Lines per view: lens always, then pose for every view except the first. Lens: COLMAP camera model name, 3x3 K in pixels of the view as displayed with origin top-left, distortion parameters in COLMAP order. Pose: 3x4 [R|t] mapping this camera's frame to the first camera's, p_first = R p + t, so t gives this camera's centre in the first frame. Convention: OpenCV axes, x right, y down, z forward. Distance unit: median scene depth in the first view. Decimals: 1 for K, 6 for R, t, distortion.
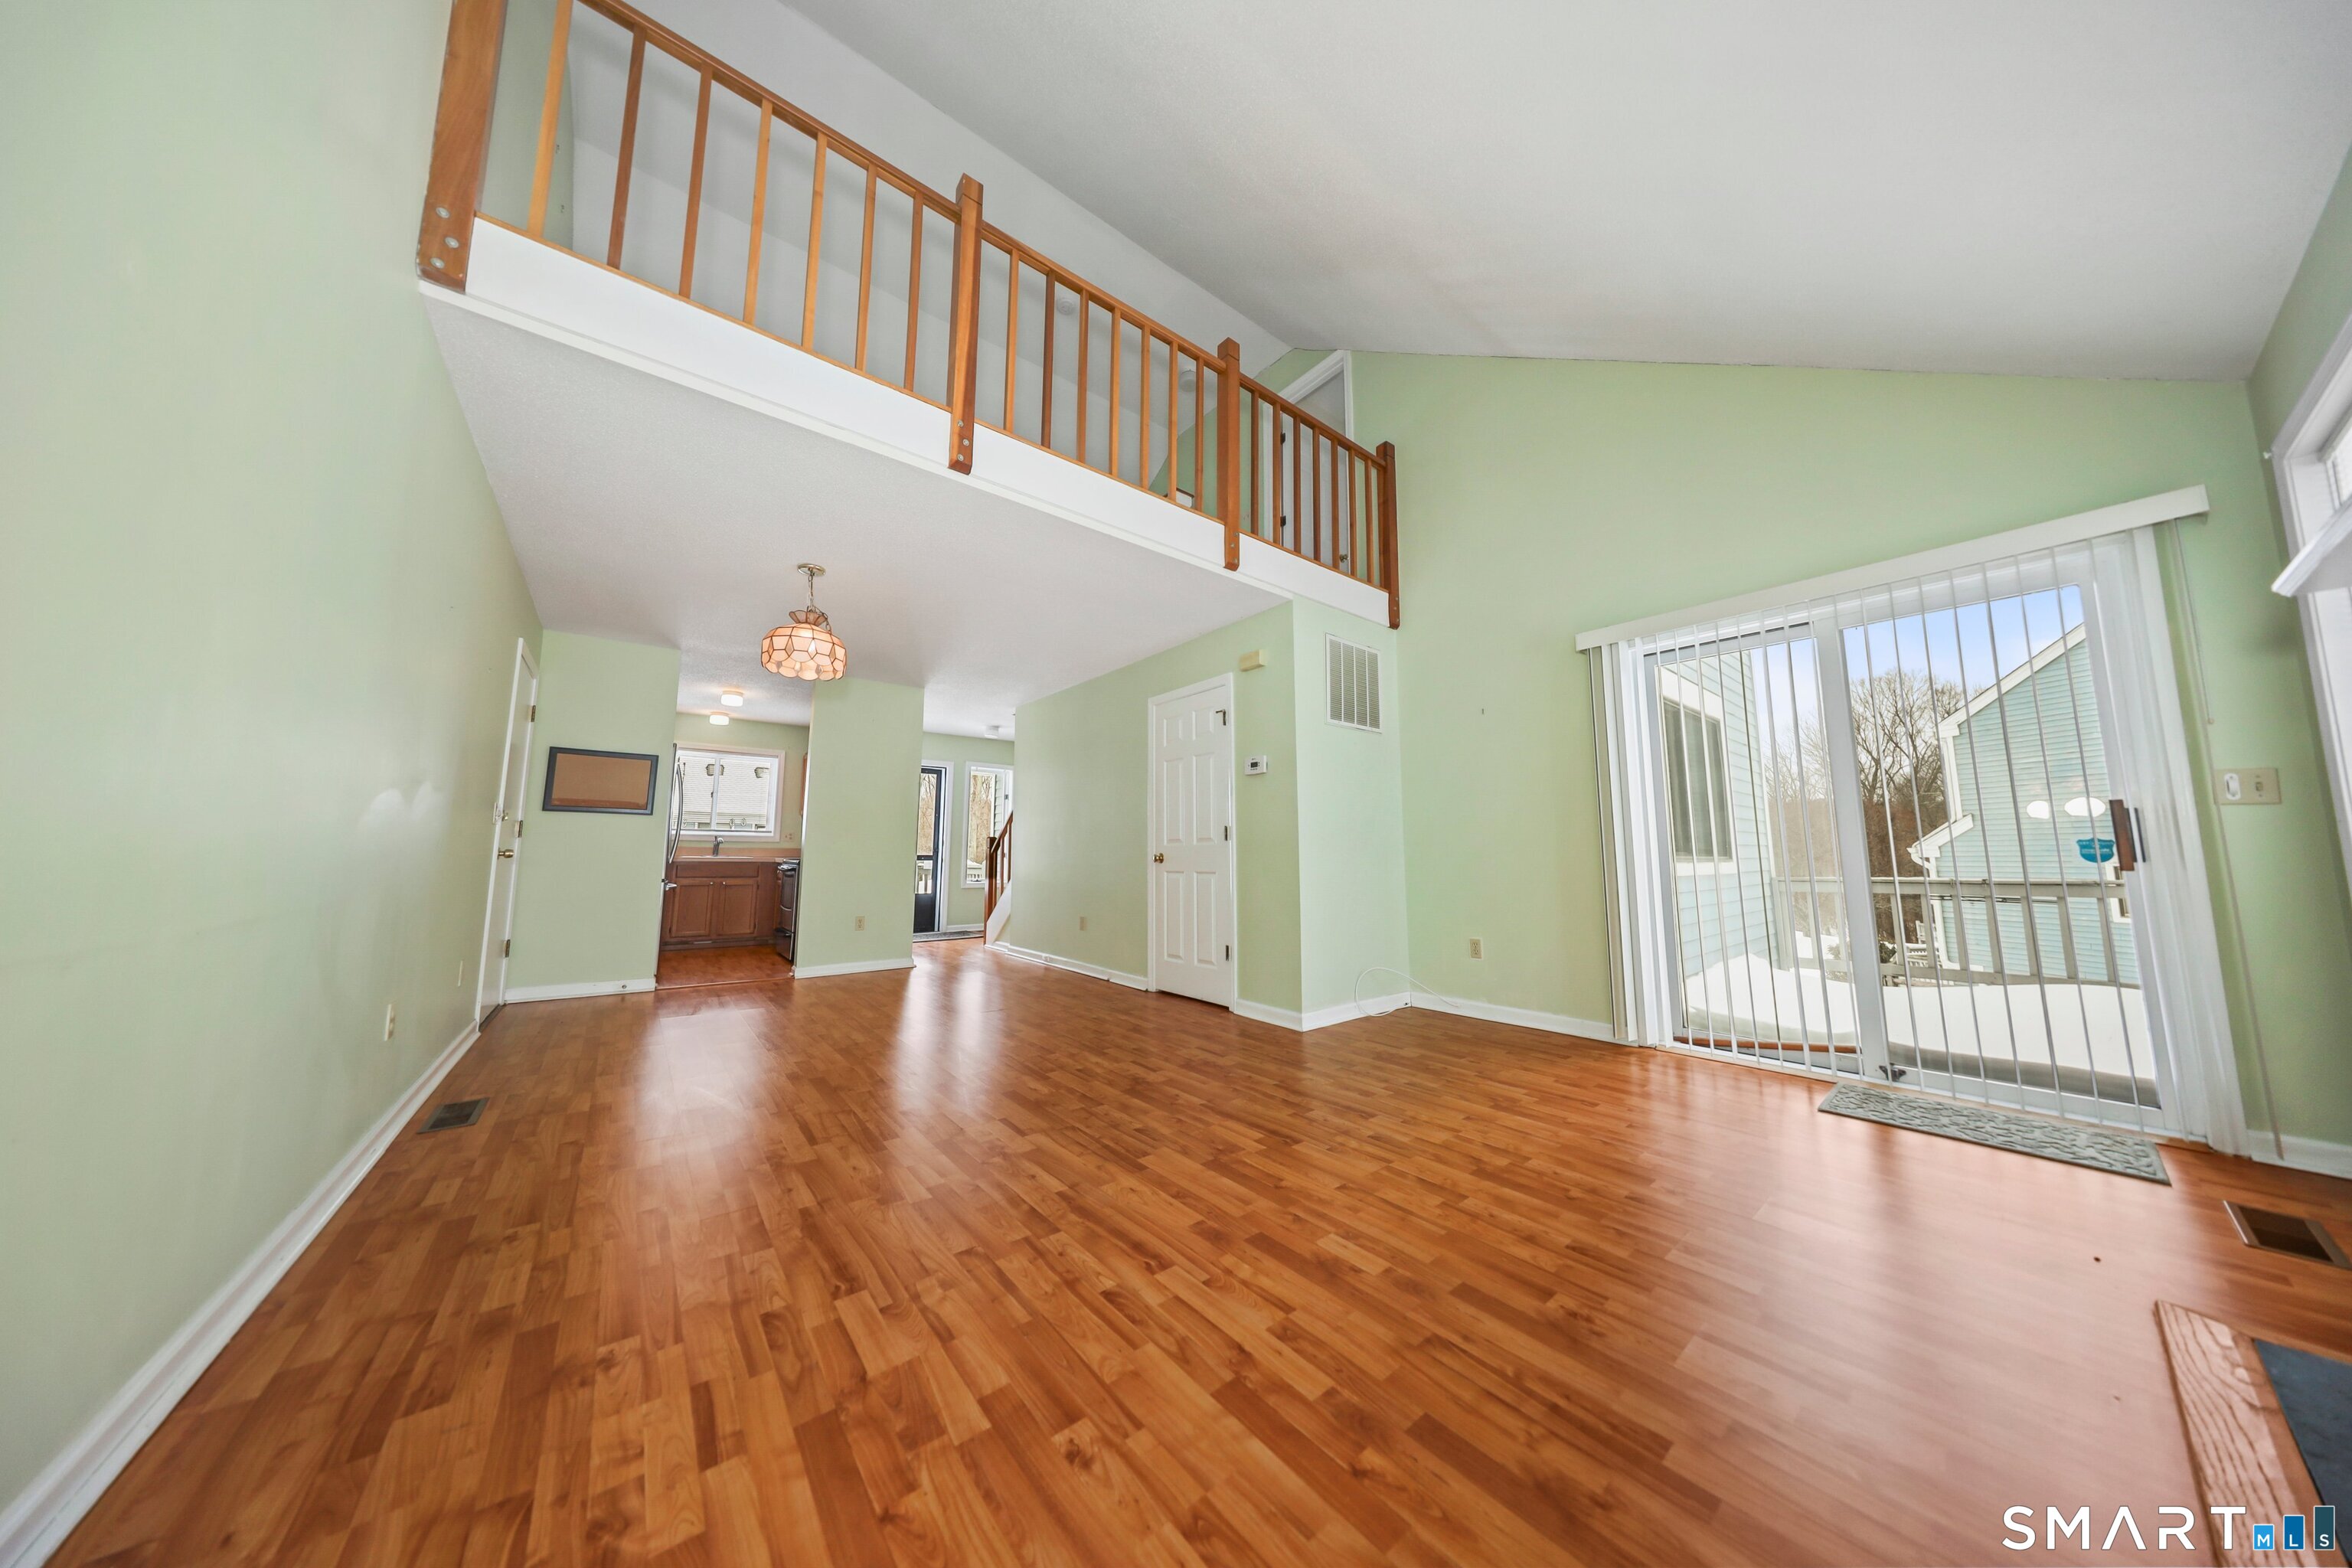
lens RADIAL K [[676.9, 0, 1158.1], [0, 676.9, 769.4], [0, 0, 1]] dist [0.000118, 0.000125]
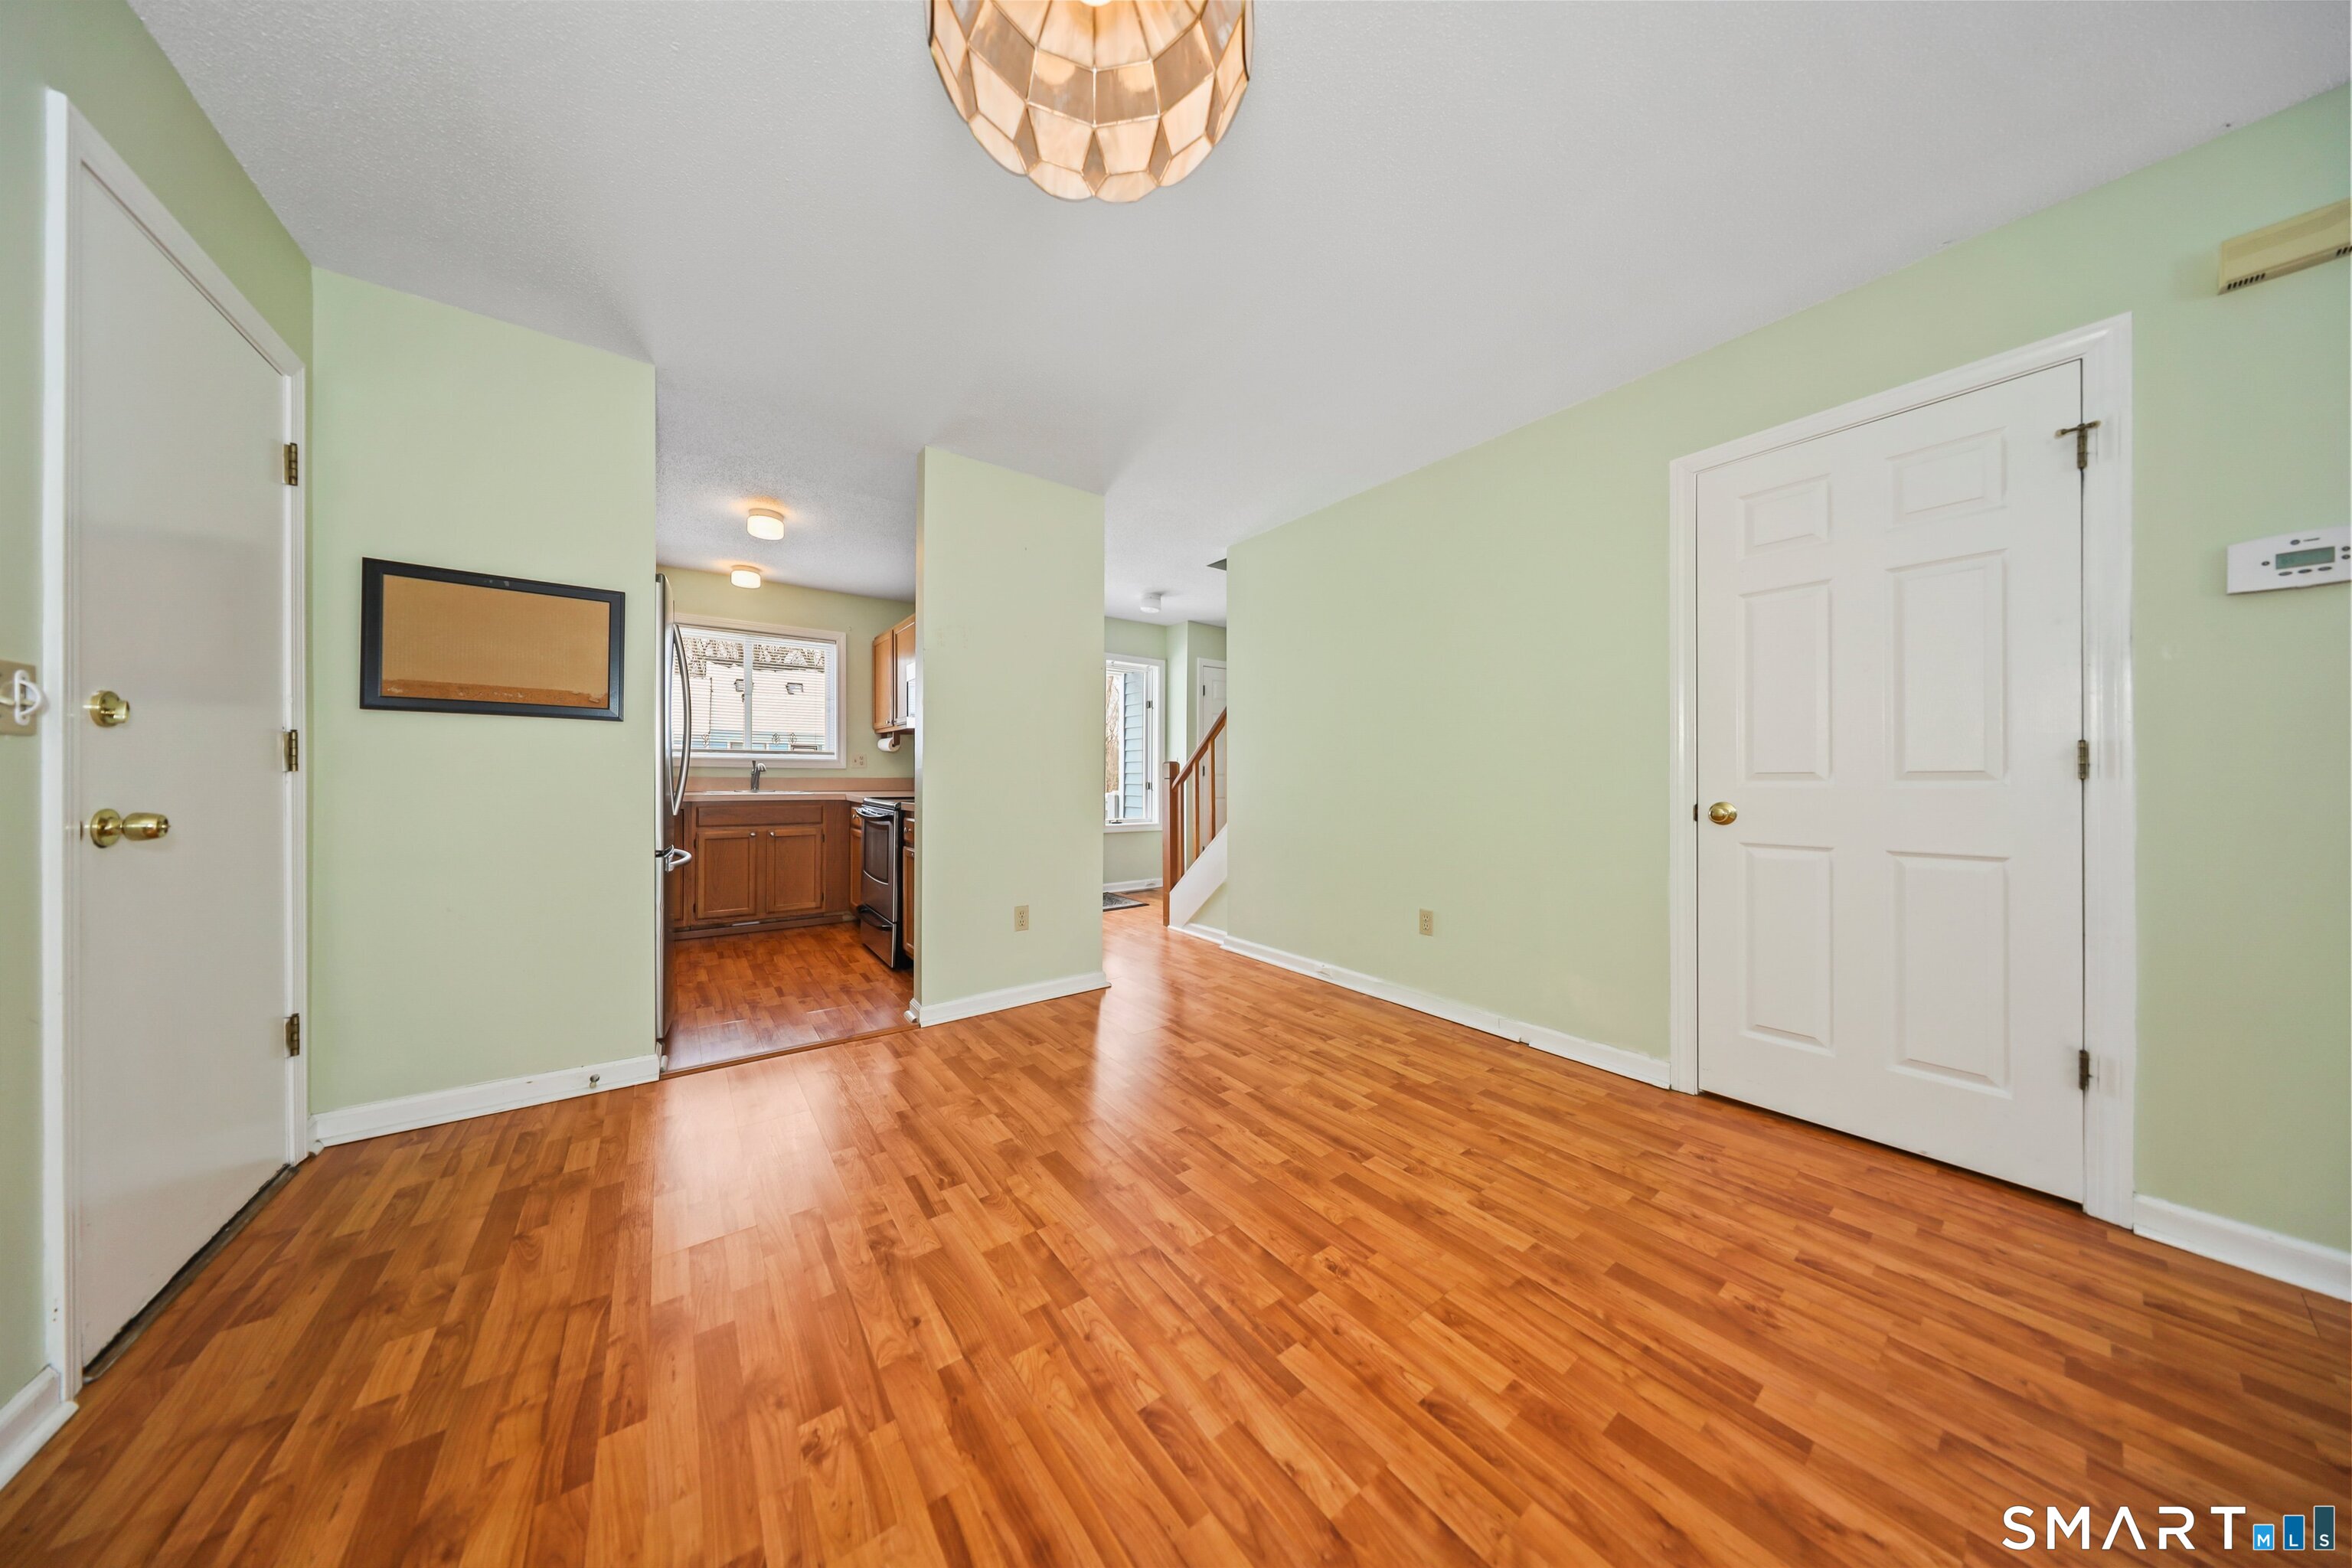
lens RADIAL K [[676.9, 0, 1158.4], [0, 676.9, 786.4], [0, 0, 1]] dist [0.000118, 0.000125]
pose [[0.999318, 0.006393, -0.036357, -0.117948], [-0.001393, 0.990721, 0.135906, 0.017118], [0.036889, -0.135763, 0.990054, 0.179044]]
